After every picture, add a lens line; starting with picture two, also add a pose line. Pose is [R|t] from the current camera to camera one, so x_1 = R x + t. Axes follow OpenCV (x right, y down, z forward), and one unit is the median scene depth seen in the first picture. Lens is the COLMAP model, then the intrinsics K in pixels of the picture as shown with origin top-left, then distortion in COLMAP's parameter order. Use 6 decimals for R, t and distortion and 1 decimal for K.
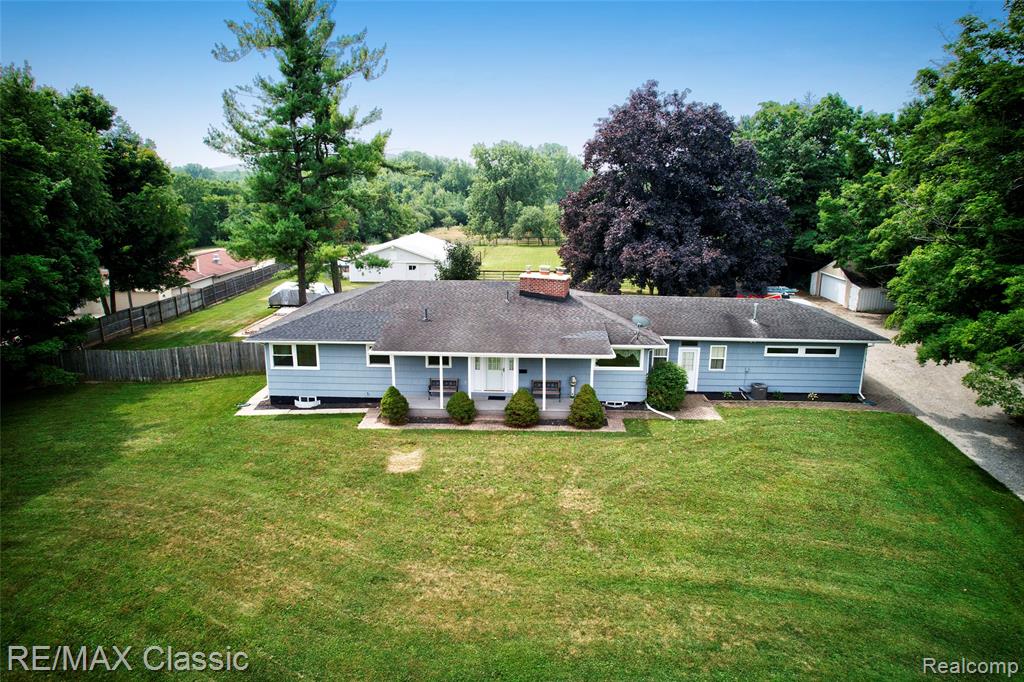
lens RADIAL K [[655.5, 0, 514.0], [0, 655.5, 343.0], [0, 0, 1]] dist [-0.078683, 0.070100]
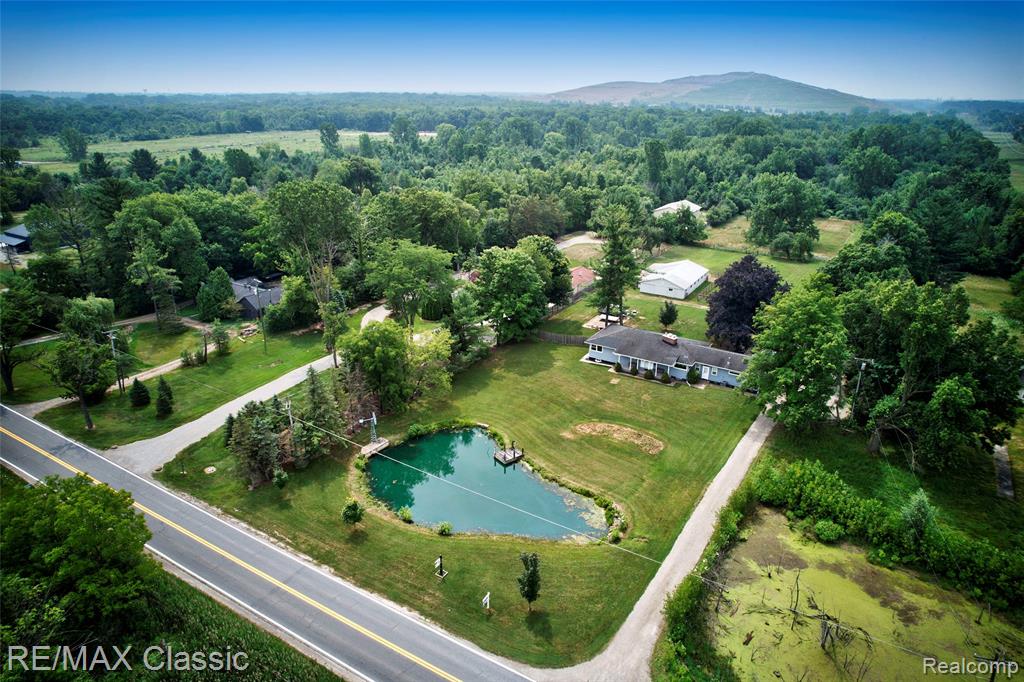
lens RADIAL K [[655.5, 0, 514.0], [0, 655.5, 343.0], [0, 0, 1]] dist [-0.078683, 0.070100]
pose [[0.863045, 0.184581, -0.470196, 0.968160], [-0.122227, 0.979494, 0.160164, -0.526246], [0.490117, -0.080758, 0.867907, -2.377354]]
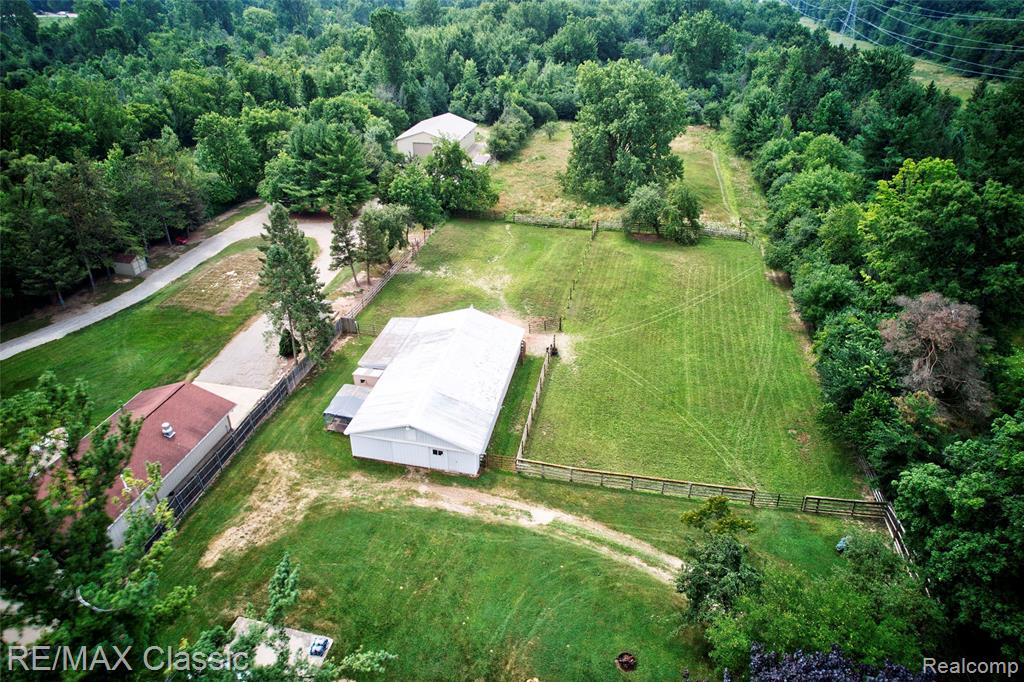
lens RADIAL K [[655.5, 0, 514.0], [0, 655.5, 343.0], [0, 0, 1]] dist [-0.078683, 0.070100]
pose [[0.983064, 0.096337, -0.155896, 0.041410], [-0.047617, 0.955740, 0.290333, -1.036206], [0.176966, -0.277993, 0.944141, 0.986853]]
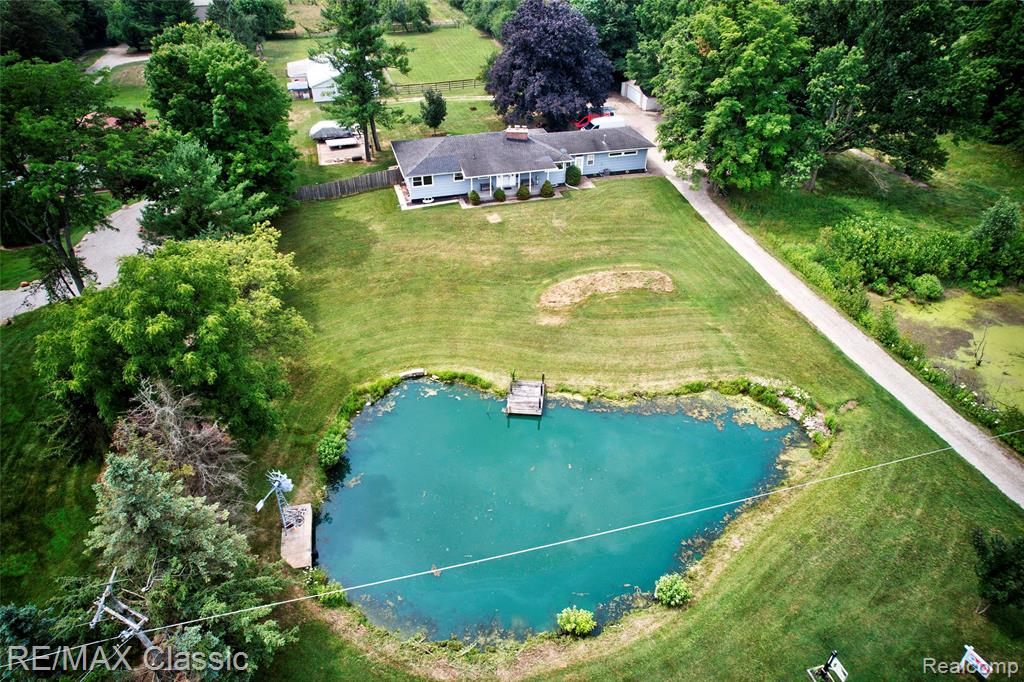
lens RADIAL K [[655.5, 0, 514.0], [0, 655.5, 343.0], [0, 0, 1]] dist [-0.078683, 0.070100]
pose [[0.954613, -0.177954, 0.238842, -0.652127], [0.073580, 0.917939, 0.389840, -0.315760], [-0.288616, -0.354572, 0.889370, -1.299060]]
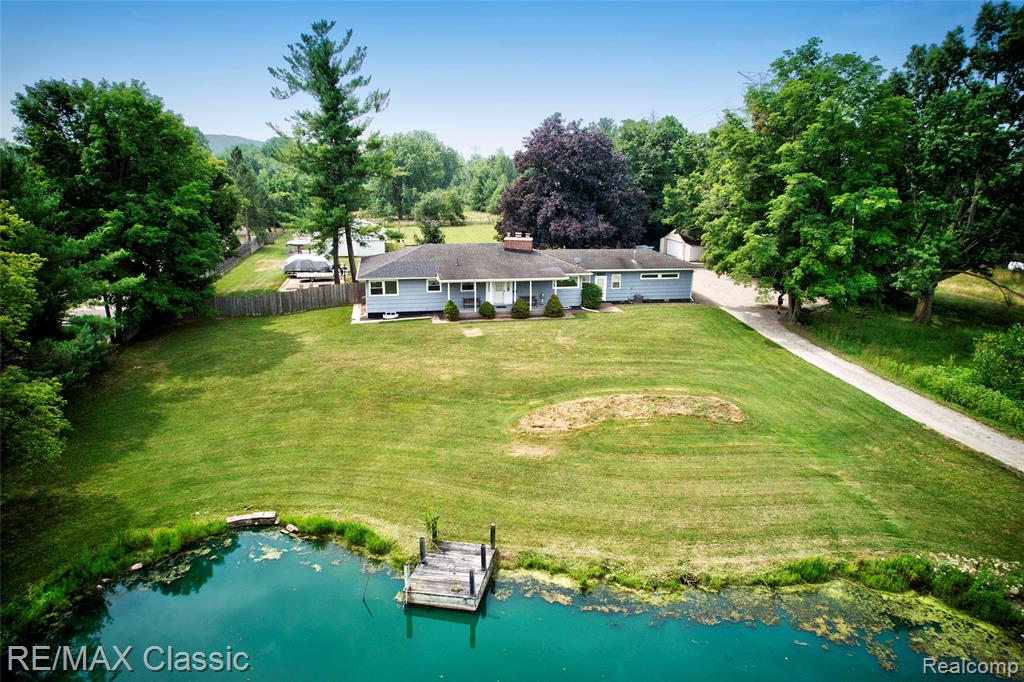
lens RADIAL K [[655.5, 0, 514.0], [0, 655.5, 343.0], [0, 0, 1]] dist [-0.078683, 0.070100]
pose [[0.976153, -0.057150, 0.209427, -0.353484], [0.051513, 0.998151, 0.032275, 0.120257], [-0.210885, -0.020717, 0.977291, -0.716179]]
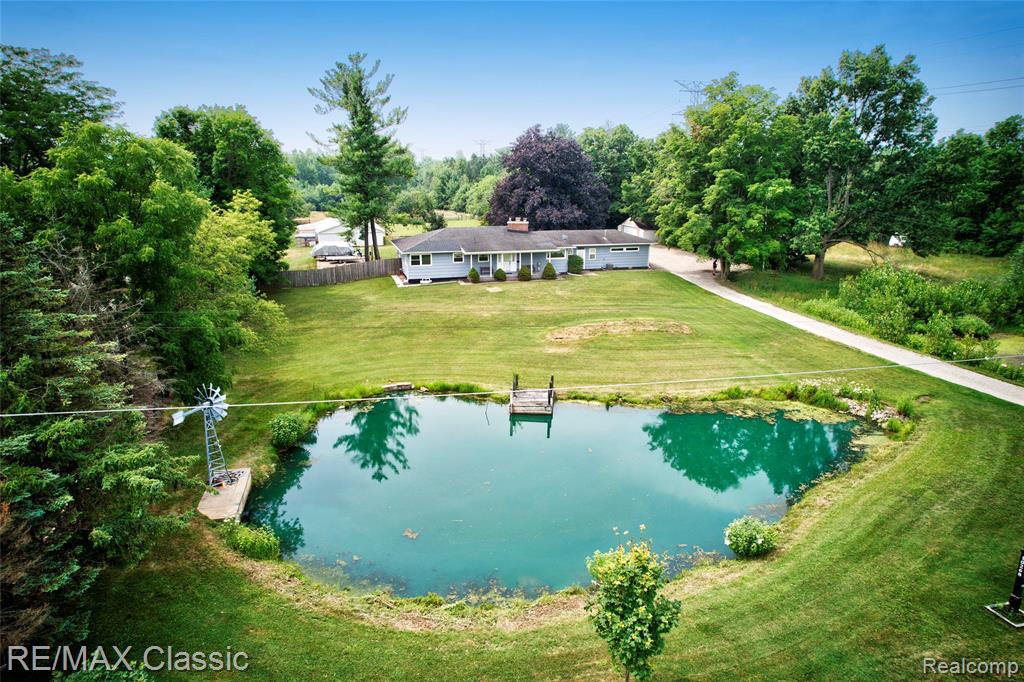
lens RADIAL K [[655.5, 0, 514.0], [0, 655.5, 343.0], [0, 0, 1]] dist [-0.078683, 0.070100]
pose [[0.953600, -0.086687, 0.288327, -0.672840], [0.079852, 0.996178, 0.035409, 0.239294], [-0.290294, -0.010743, 0.956877, -1.196106]]
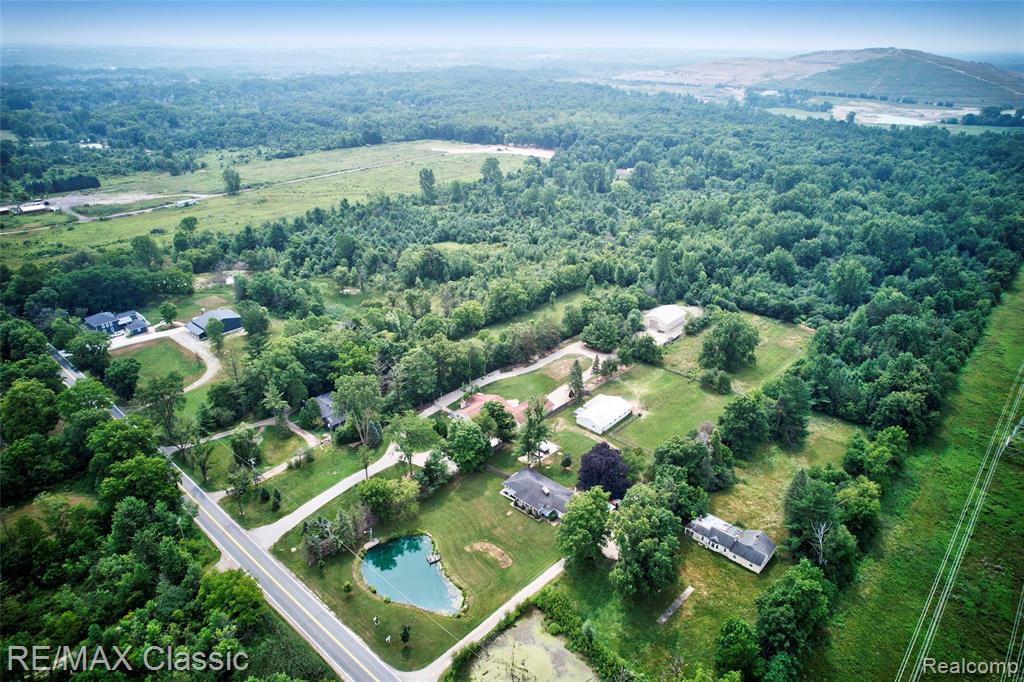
lens RADIAL K [[655.5, 0, 514.0], [0, 655.5, 343.0], [0, 0, 1]] dist [-0.078683, 0.070100]
pose [[0.753048, 0.282775, -0.594101, 3.037489], [-0.158239, 0.954270, 0.253631, -2.893293], [0.638654, -0.096986, 0.763358, -3.638353]]
